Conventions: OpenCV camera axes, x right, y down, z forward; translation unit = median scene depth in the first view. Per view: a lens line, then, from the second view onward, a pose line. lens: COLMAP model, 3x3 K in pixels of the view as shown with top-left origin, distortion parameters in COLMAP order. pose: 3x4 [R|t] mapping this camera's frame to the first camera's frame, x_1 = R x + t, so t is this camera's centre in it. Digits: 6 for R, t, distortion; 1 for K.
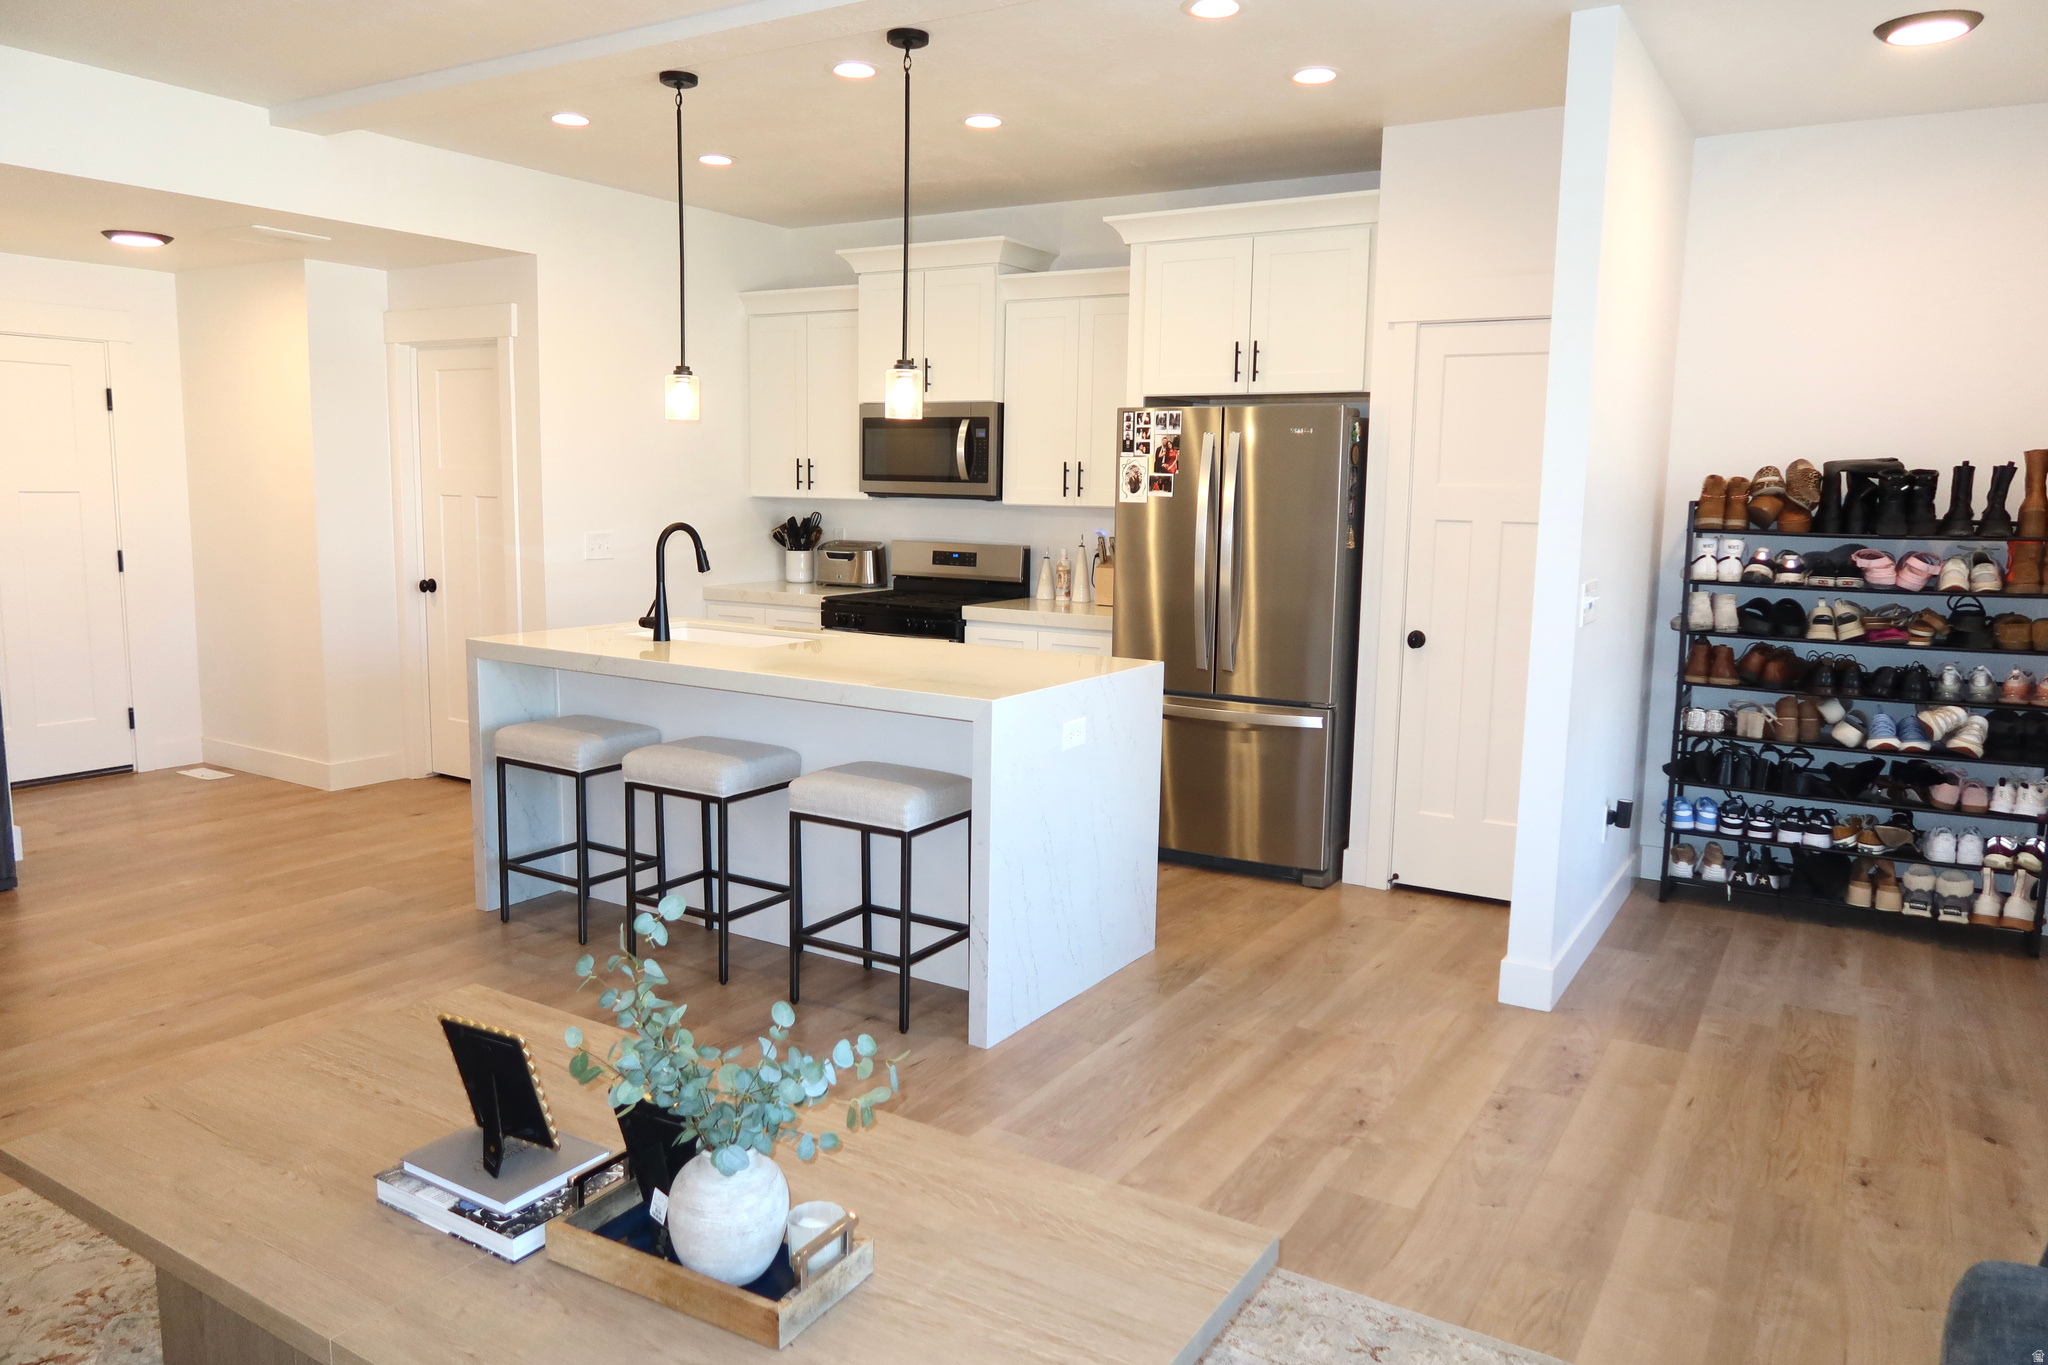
lens RADIAL K [[1417.0, 0, 1016.4], [0, 1417.0, 687.4], [0, 0, 1]] dist [-0.010868, 0.003594]
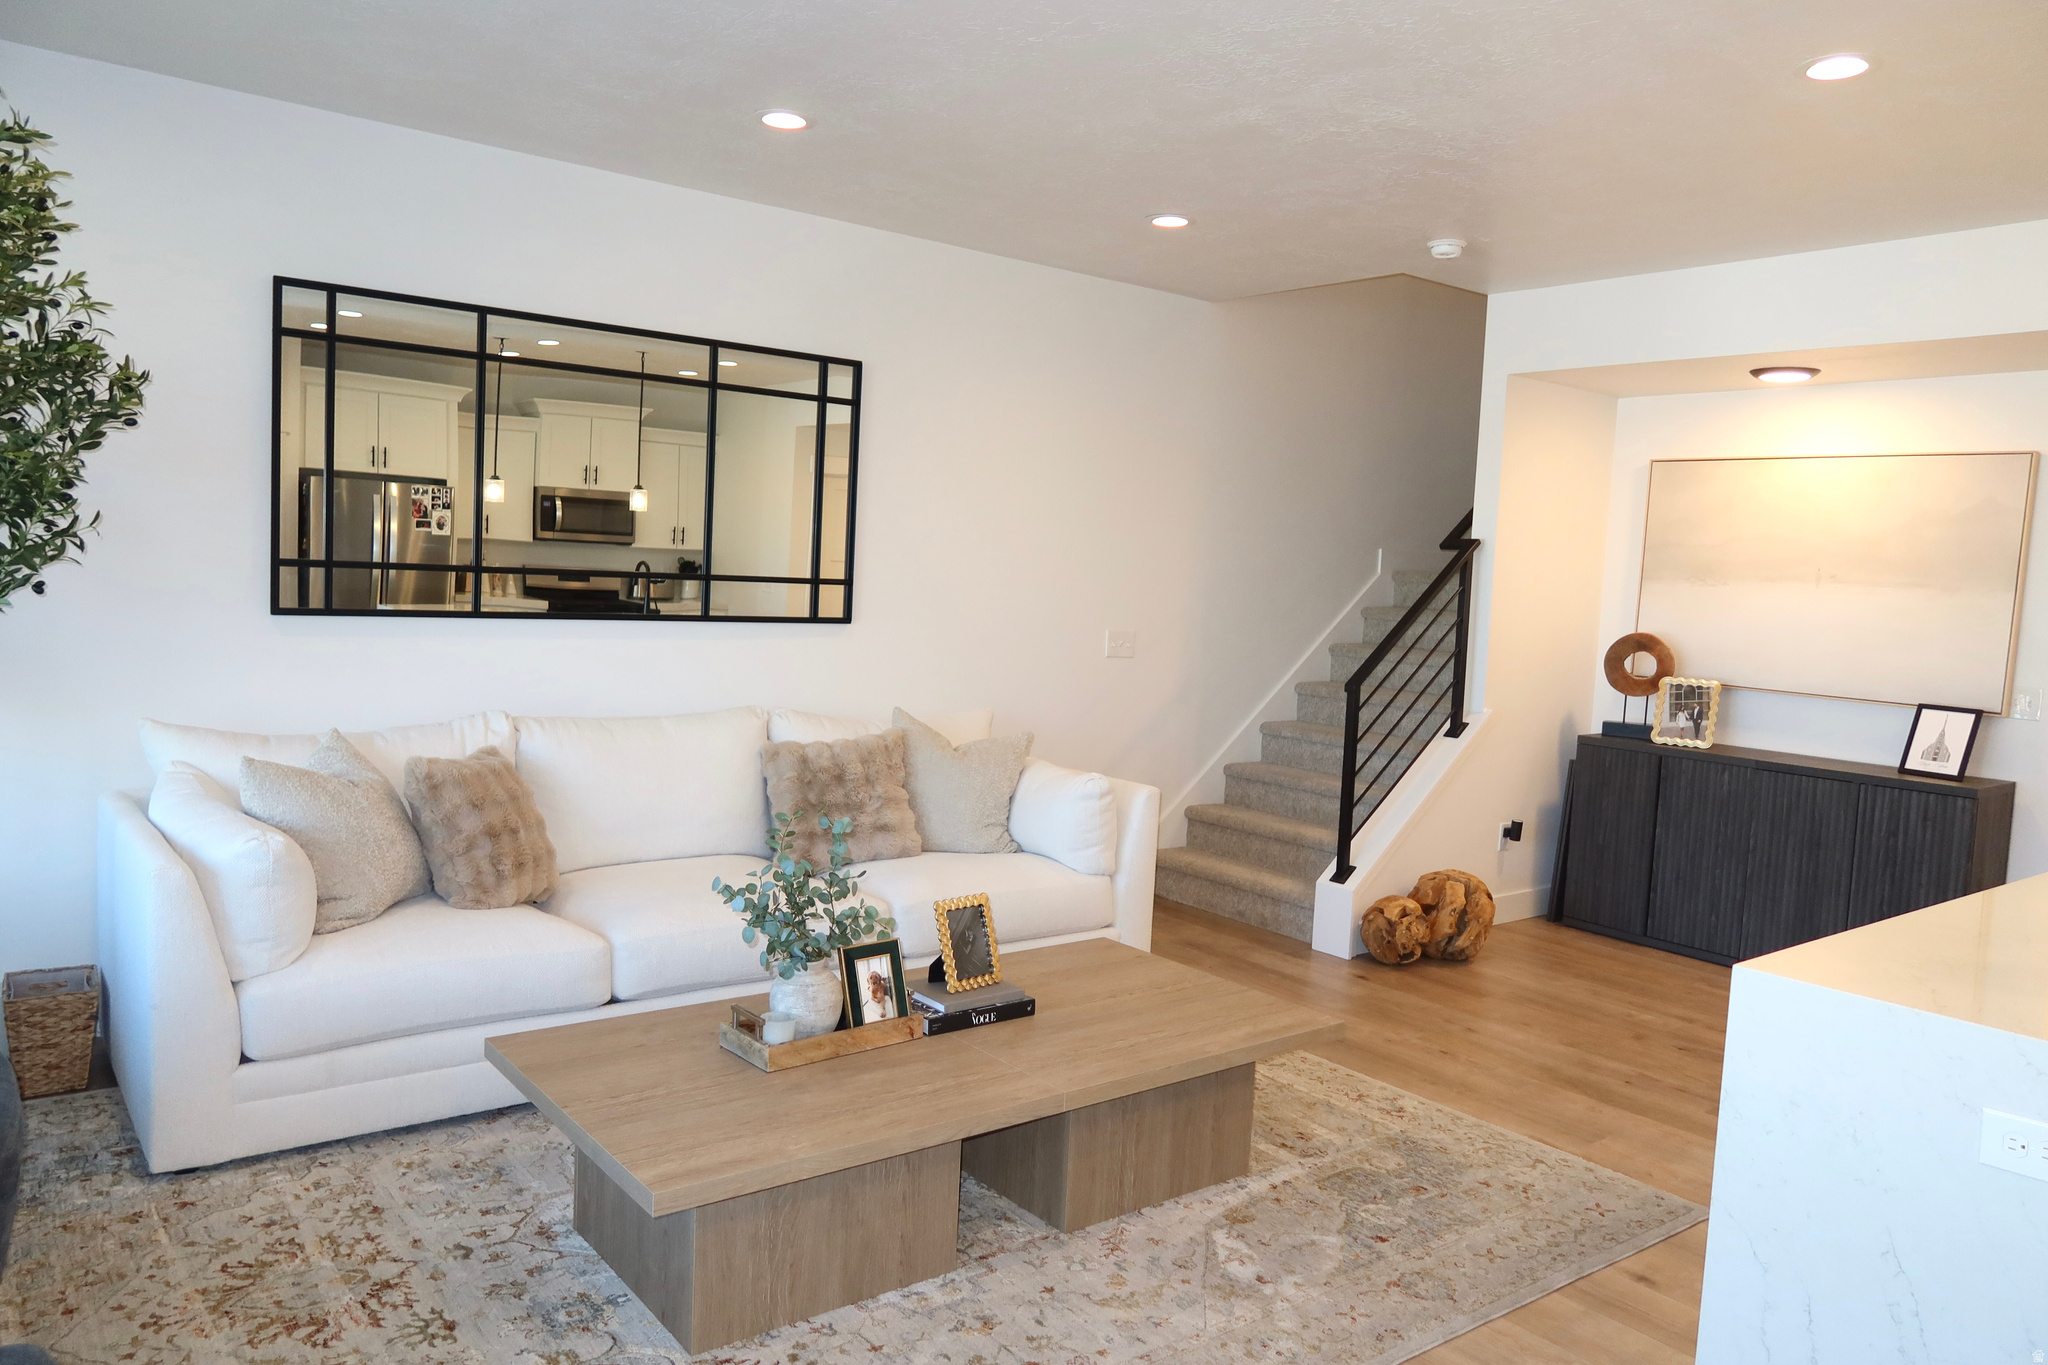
lens RADIAL K [[1417.0, 0, 1016.4], [0, 1417.0, 687.4], [0, 0, 1]] dist [-0.010868, 0.003594]
pose [[-0.343997, 0.044862, -0.937899, 0.511195], [-0.185951, 0.975820, 0.114878, -0.093034], [0.920374, 0.213921, -0.327337, 0.690362]]
